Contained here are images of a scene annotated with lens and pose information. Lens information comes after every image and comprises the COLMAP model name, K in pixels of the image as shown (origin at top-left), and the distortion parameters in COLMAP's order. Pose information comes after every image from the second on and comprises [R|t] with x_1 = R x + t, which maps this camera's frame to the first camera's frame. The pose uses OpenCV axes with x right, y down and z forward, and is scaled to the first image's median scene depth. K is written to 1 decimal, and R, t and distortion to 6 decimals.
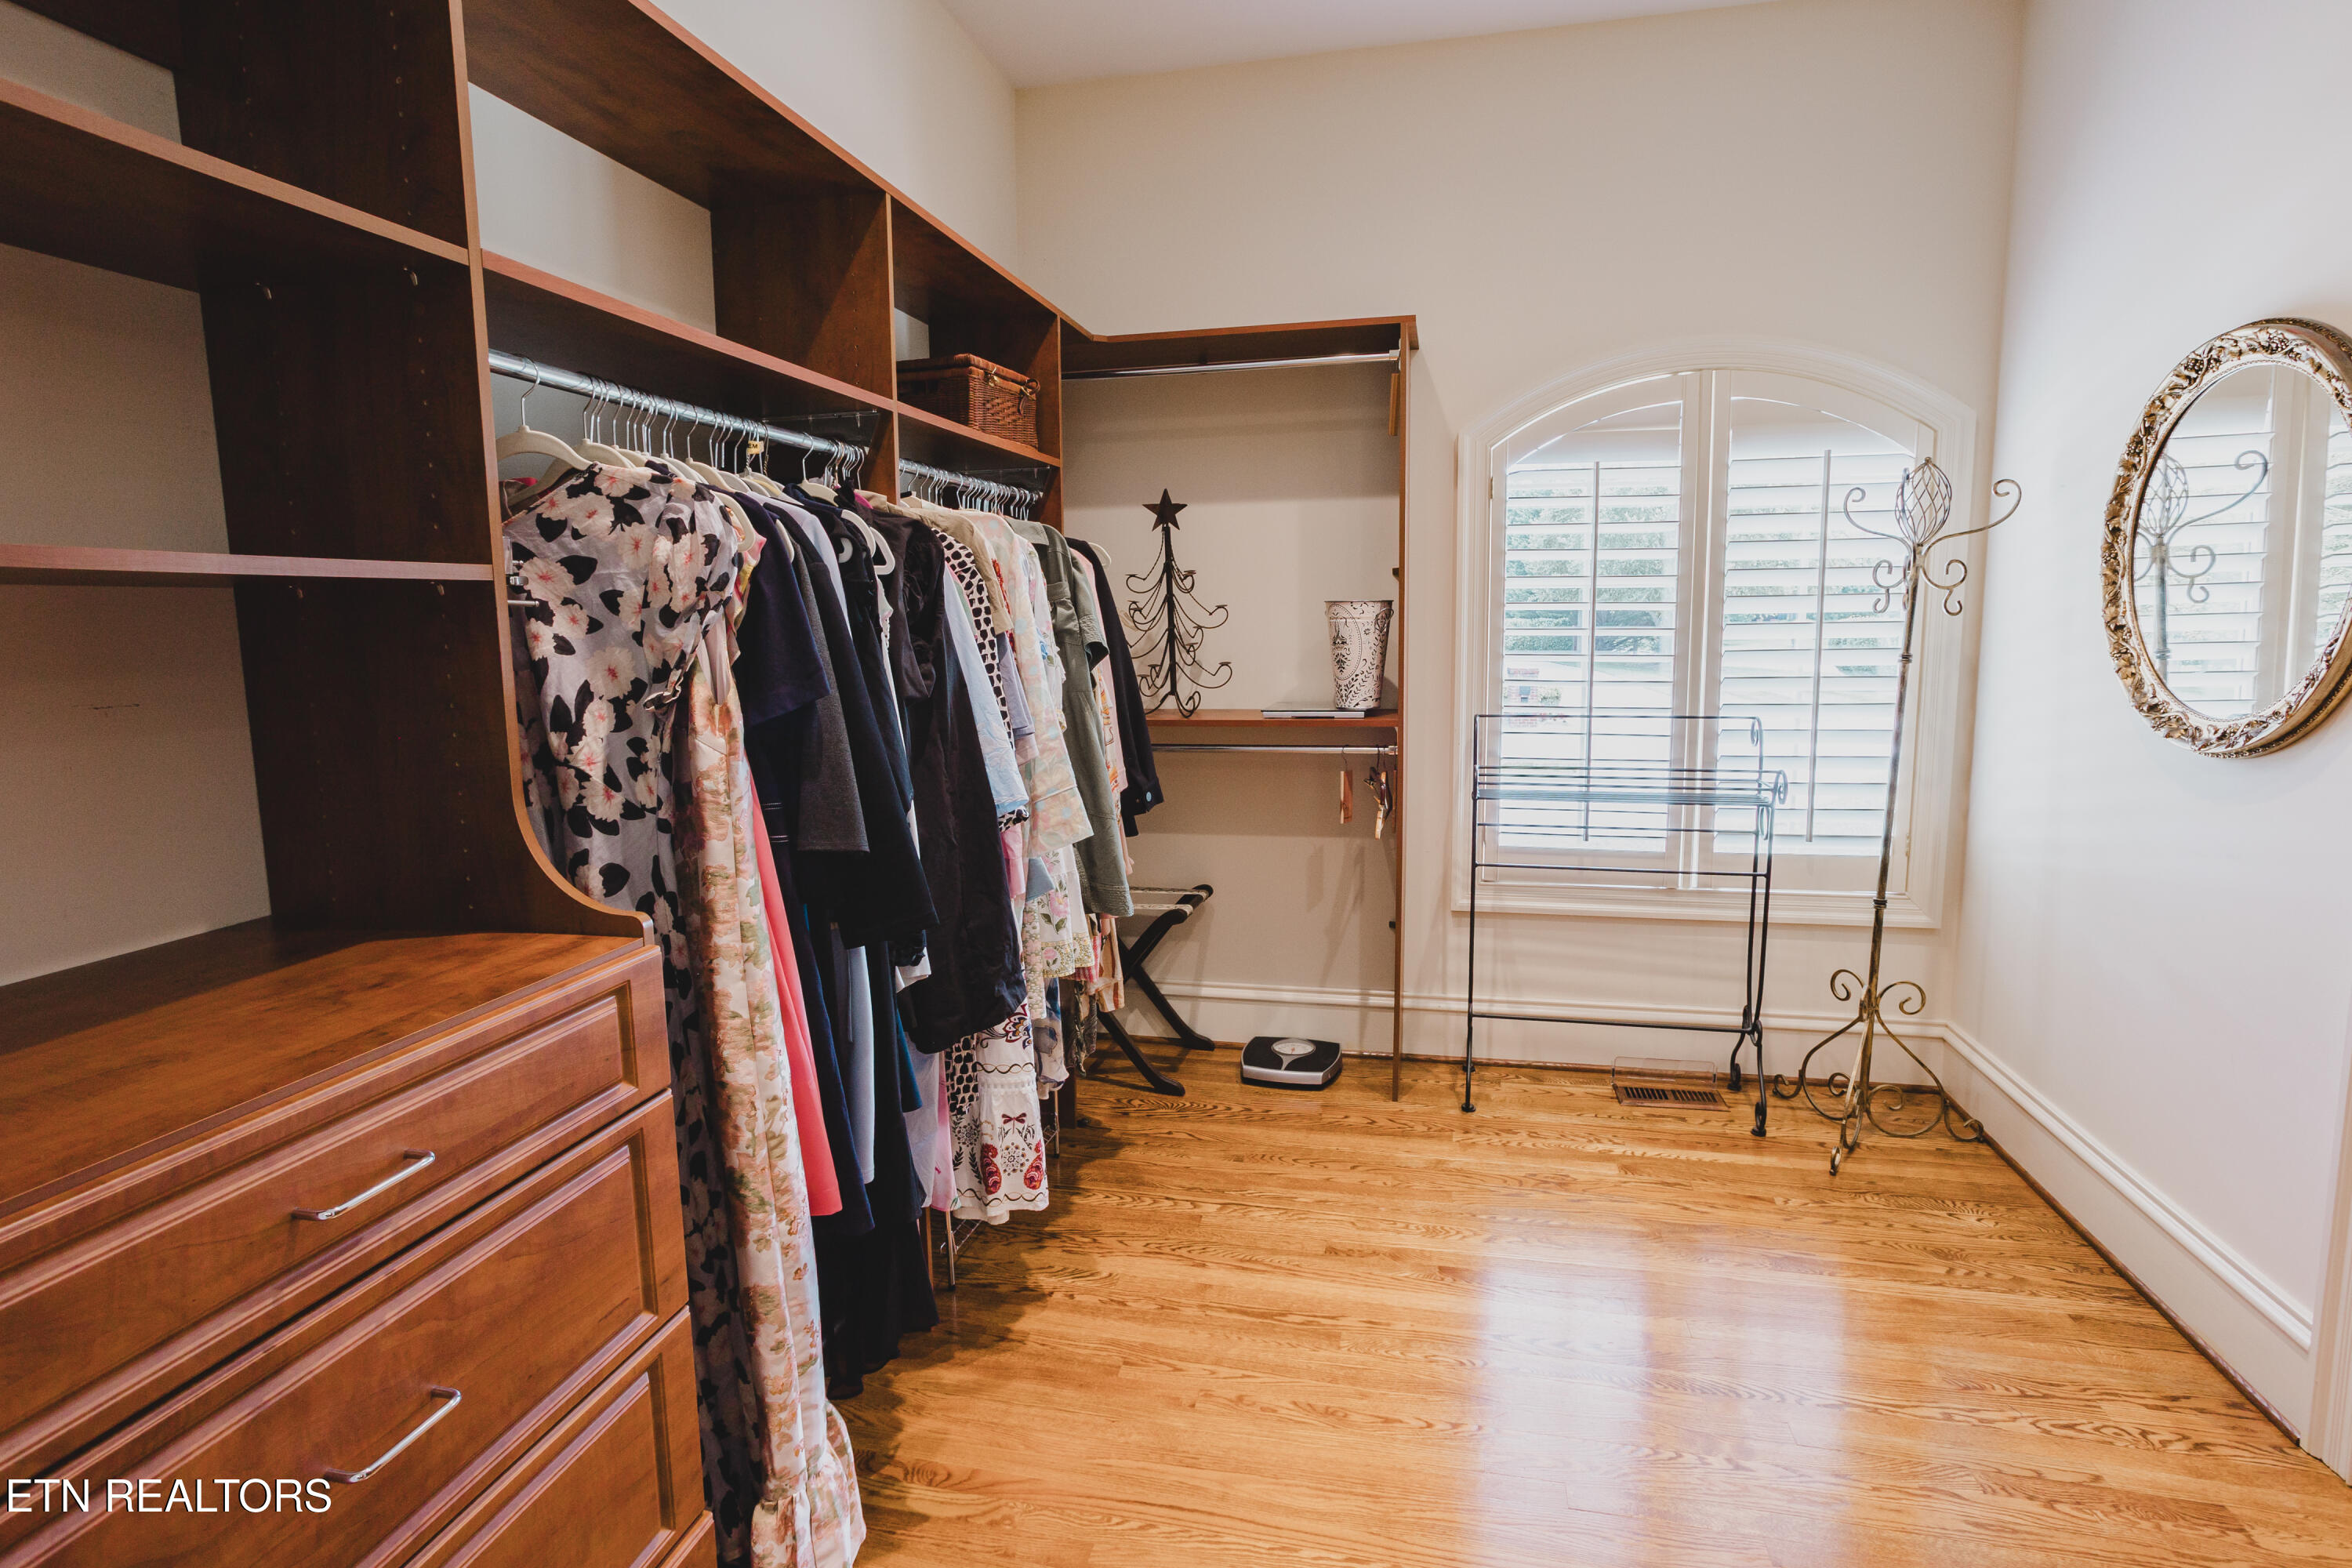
lens RADIAL K [[1180.1, 0, 1157.2], [0, 1180.1, 772.5], [0, 0, 1]] dist [-0.036361, 0.000747]
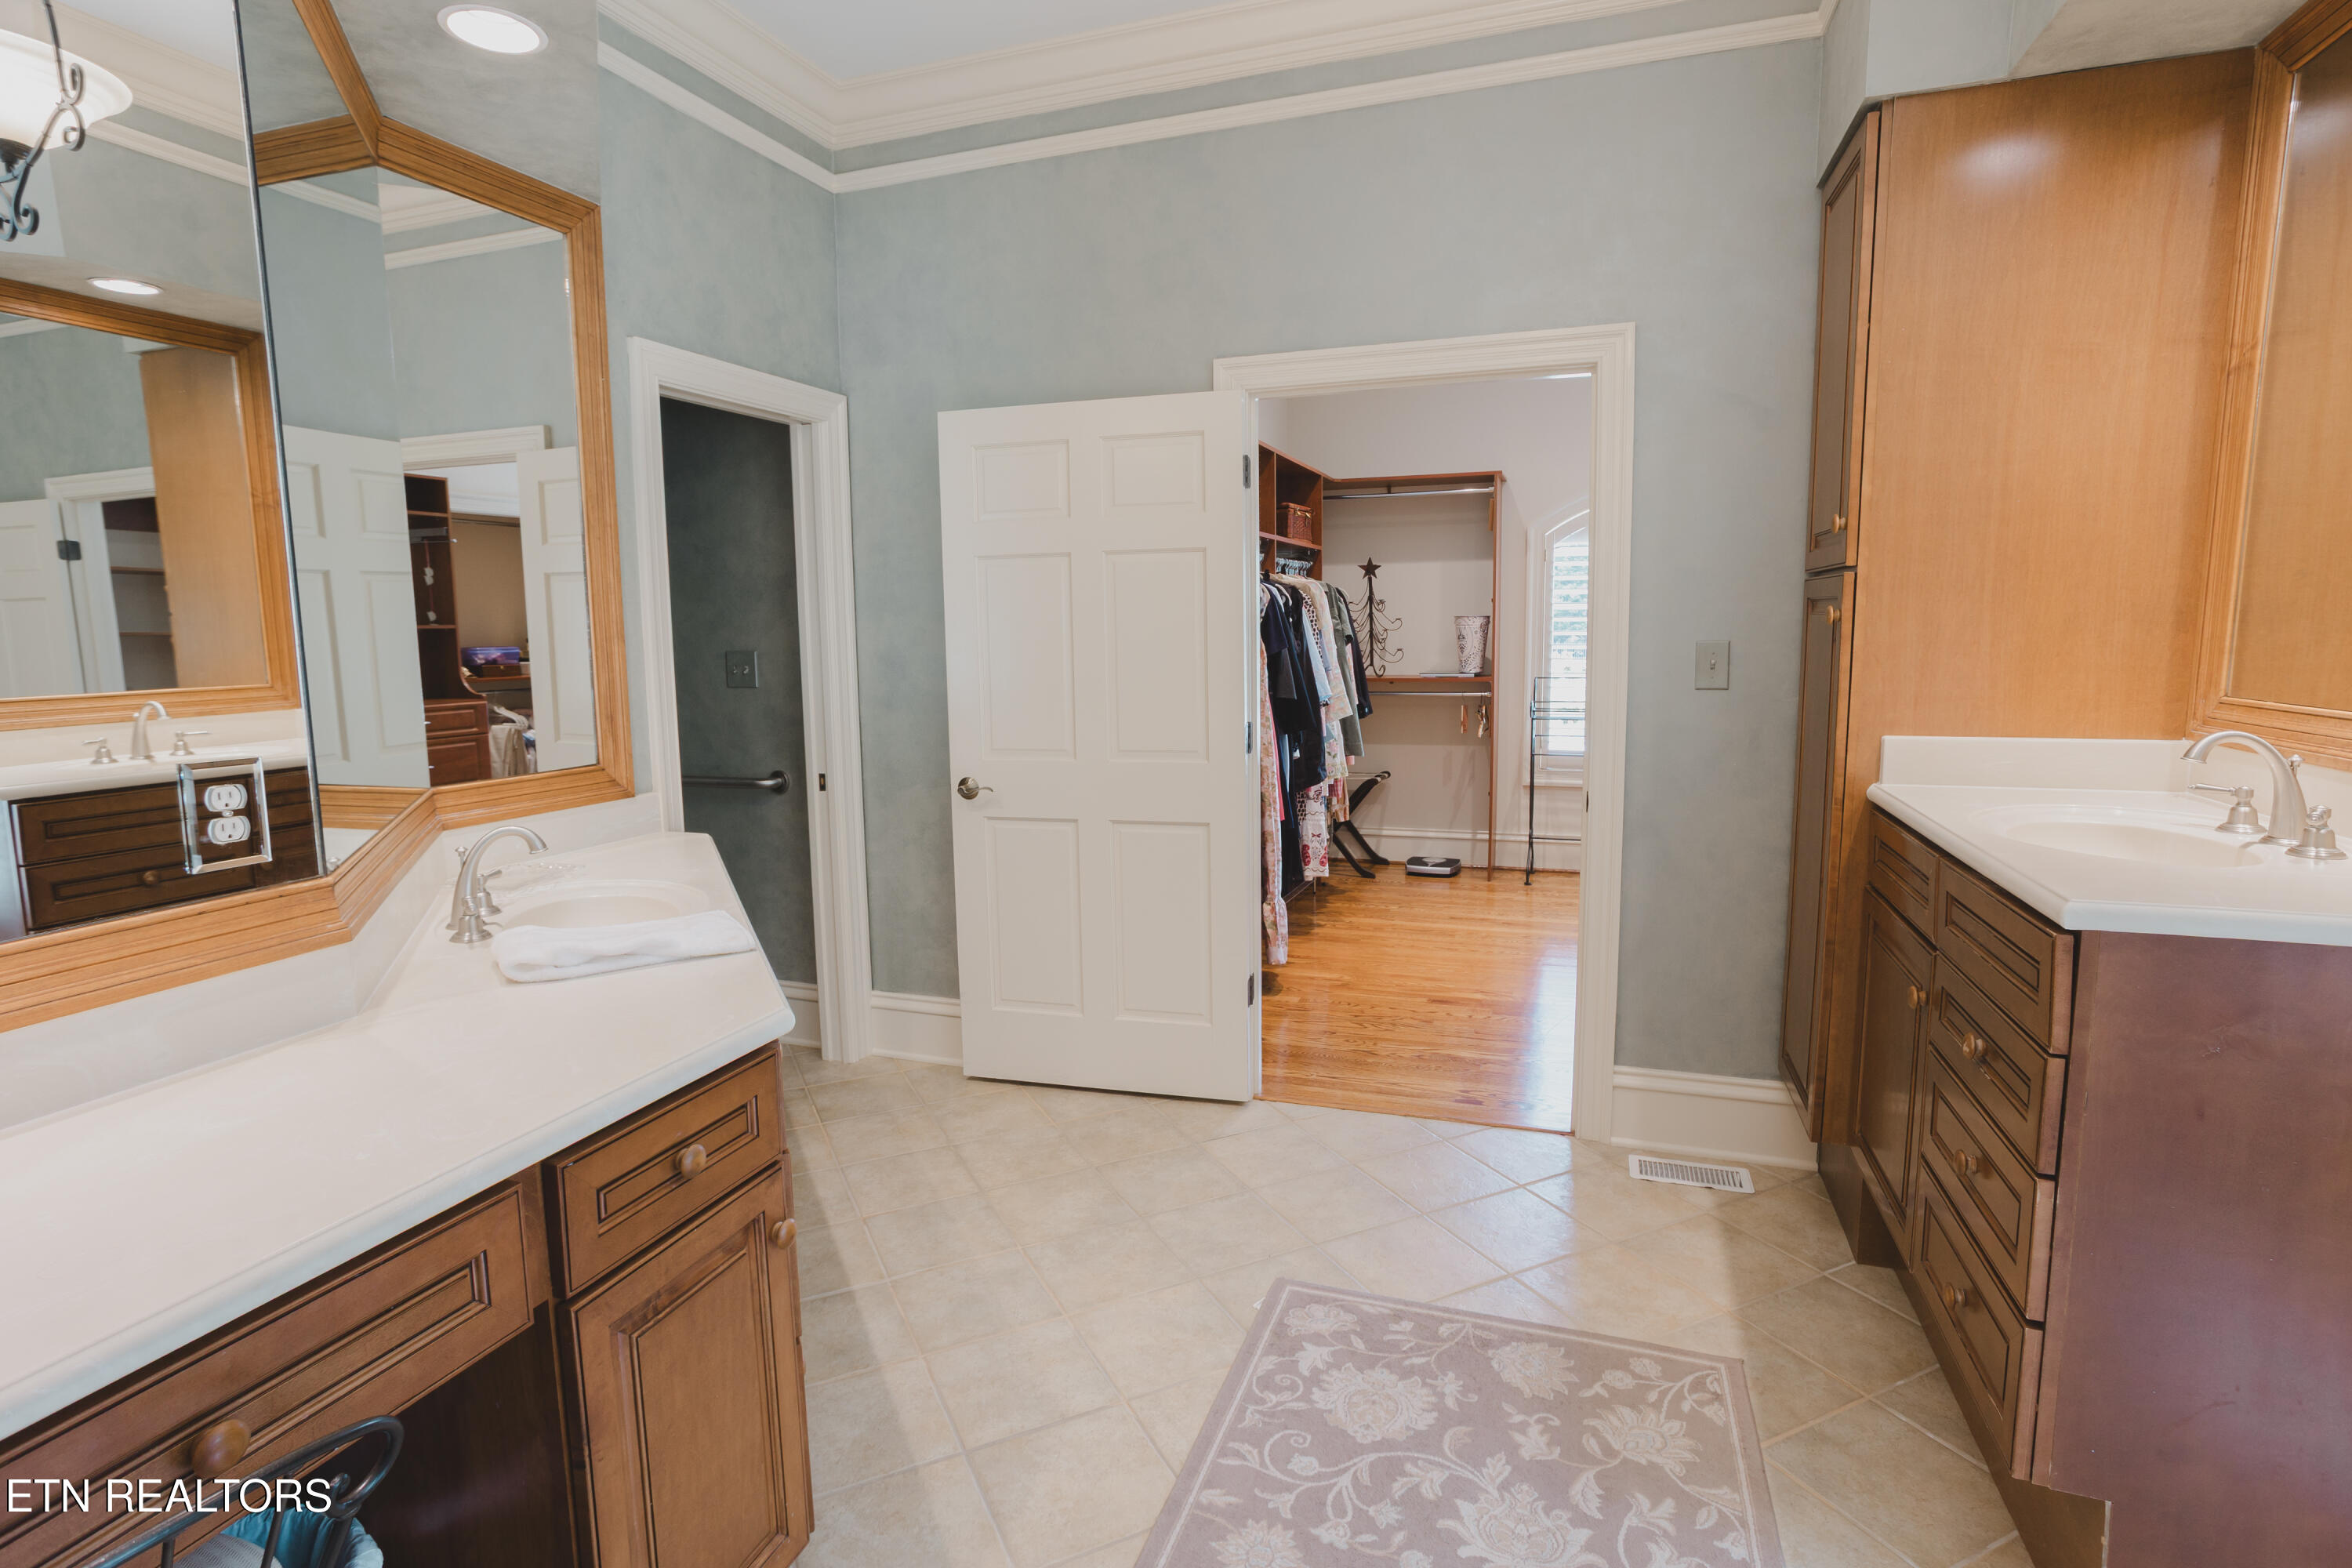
lens RADIAL K [[1180.1, 0, 1188.9], [0, 1180.1, 779.8], [0, 0, 1]] dist [-0.036361, 0.000747]
pose [[0.996193, 0.013711, -0.086087, -0.117302], [-0.013915, 0.999902, -0.001766, 0.128022], [0.086055, 0.002957, 0.996286, -0.932119]]
